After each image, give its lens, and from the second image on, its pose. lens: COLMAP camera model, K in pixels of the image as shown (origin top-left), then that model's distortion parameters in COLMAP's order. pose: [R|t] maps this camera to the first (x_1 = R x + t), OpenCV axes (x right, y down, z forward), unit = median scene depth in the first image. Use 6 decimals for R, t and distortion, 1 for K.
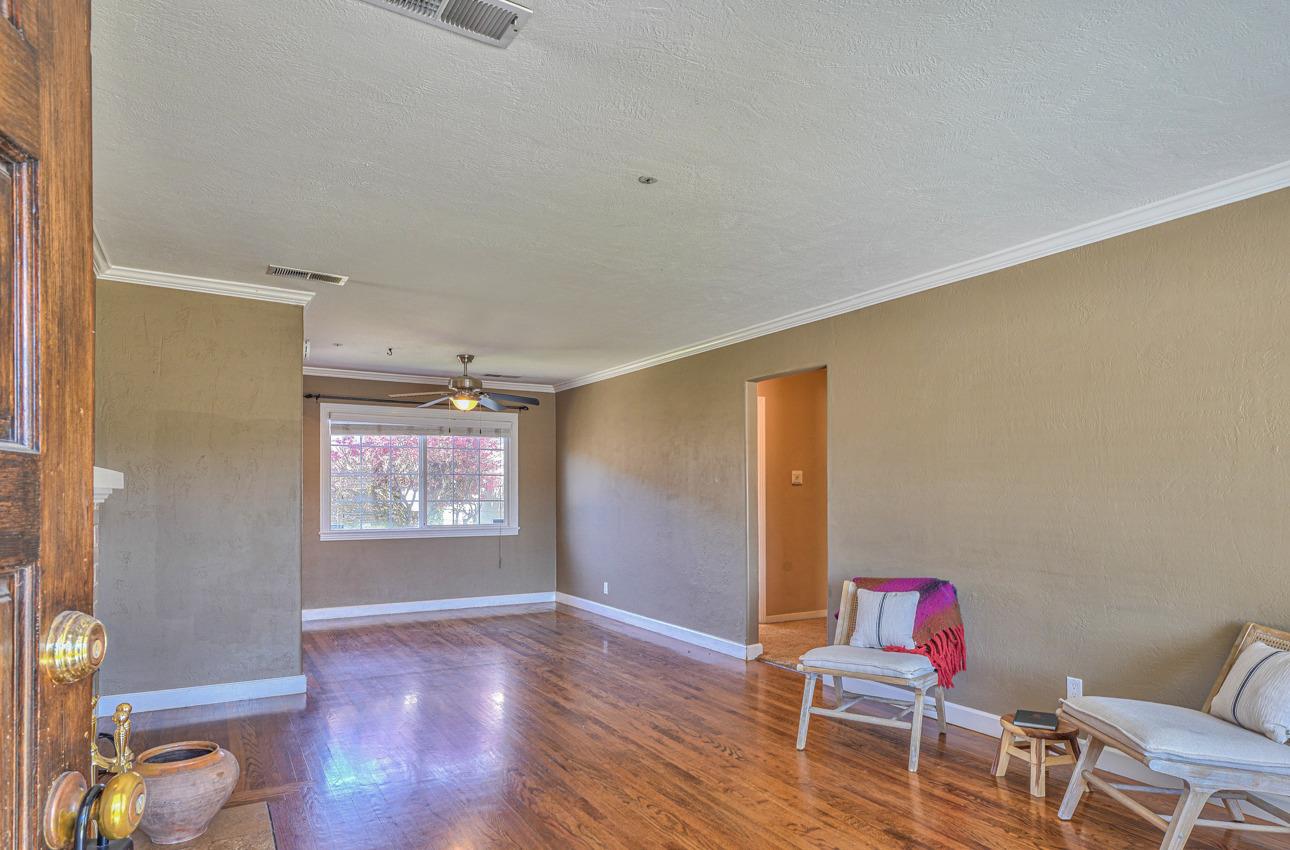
lens RADIAL K [[761.5, 0, 661.7], [0, 761.5, 491.6], [0, 0, 1]] dist [0.004014, 0.000501]
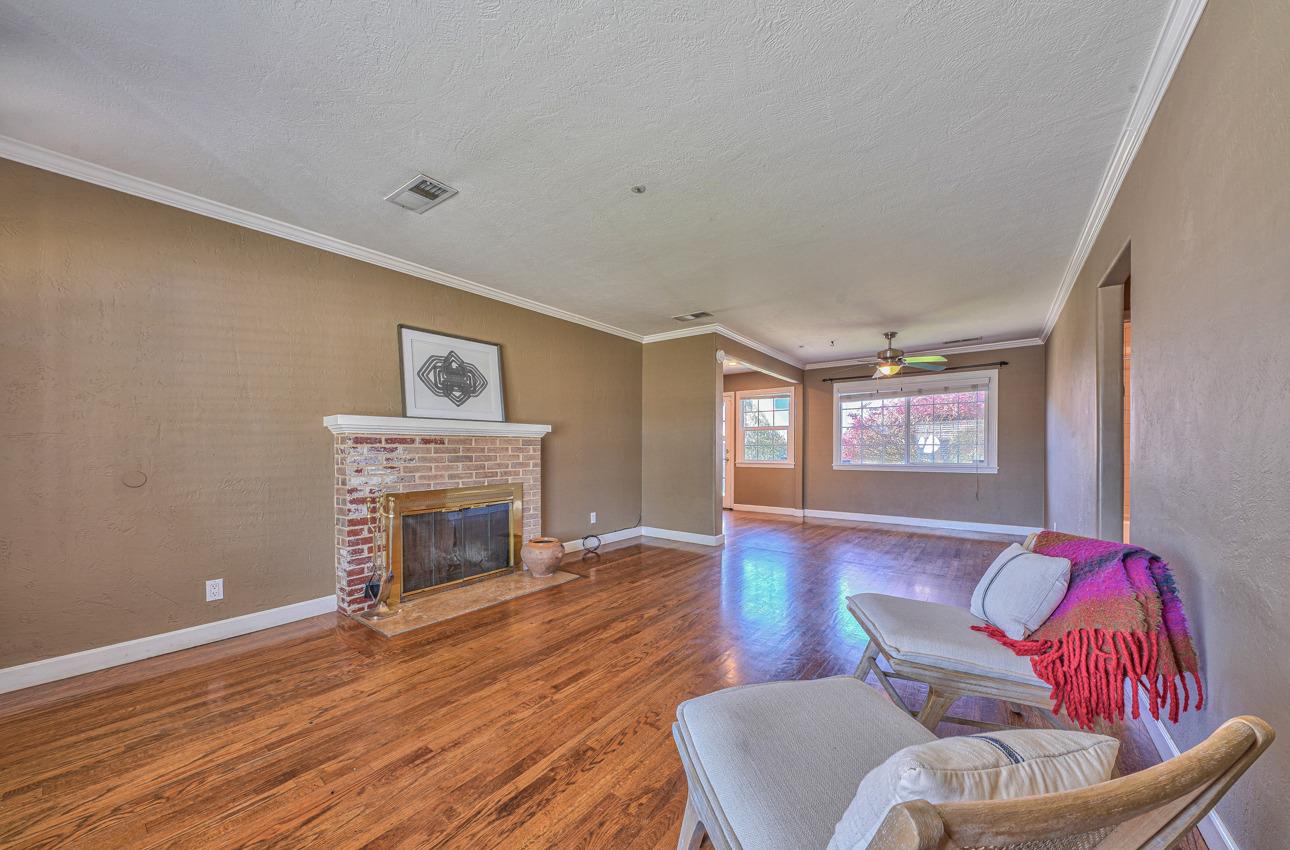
lens RADIAL K [[453.7, 0, 643.6], [0, 453.7, 447.6], [0, 0, 1]] dist [0.000192, -0.000073]
pose [[0.366681, -0.003586, -0.930340, 0.483401], [0.002910, 0.999992, -0.002707, 0.033115], [0.930342, -0.001715, 0.366689, 0.462423]]
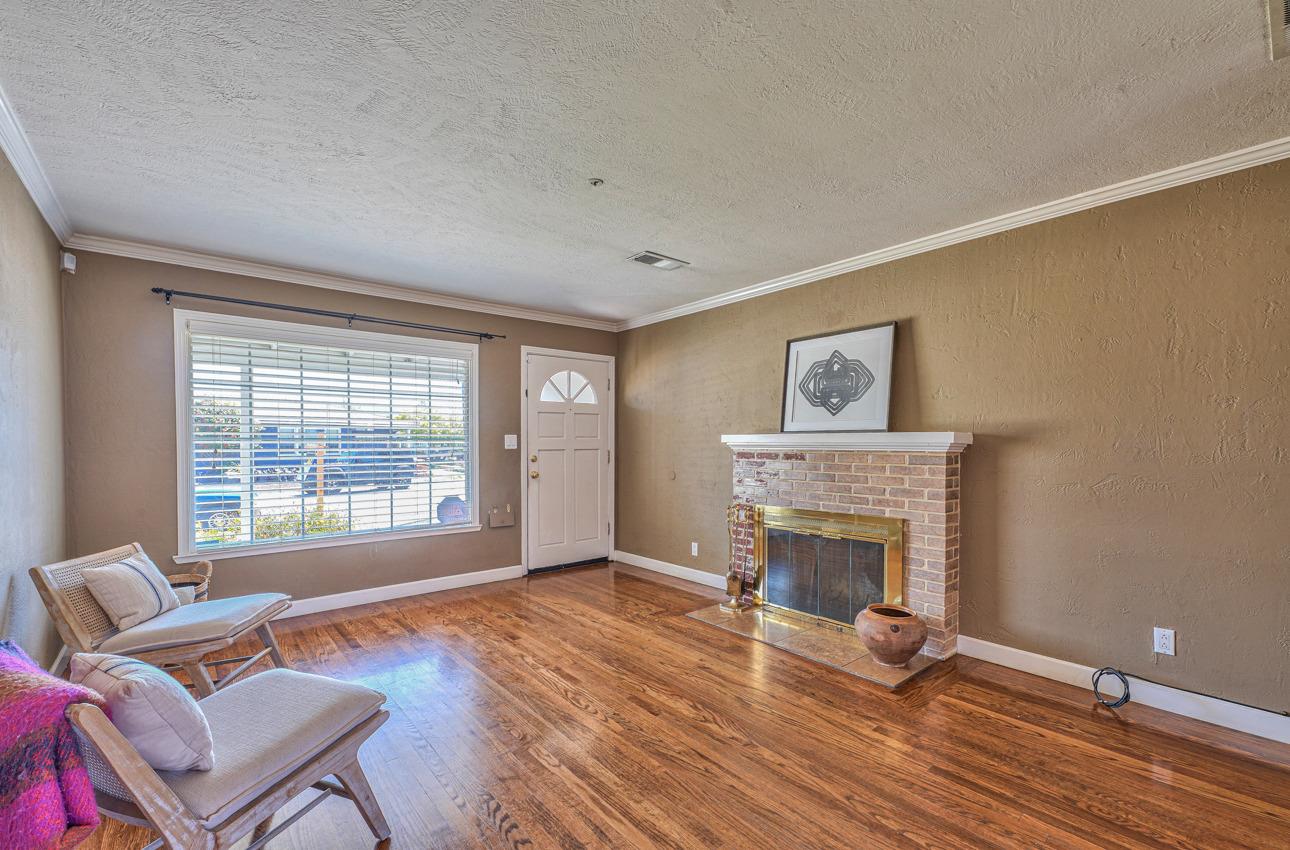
lens RADIAL K [[546.8, 0, 648.4], [0, 546.8, 449.6], [0, 0, 1]] dist [0.000427, -0.000283]
pose [[-0.986601, 0.002300, -0.163136, 0.026552], [0.000042, 0.999904, 0.013840, -0.002880], [0.163152, 0.013648, -0.986506, 1.213235]]
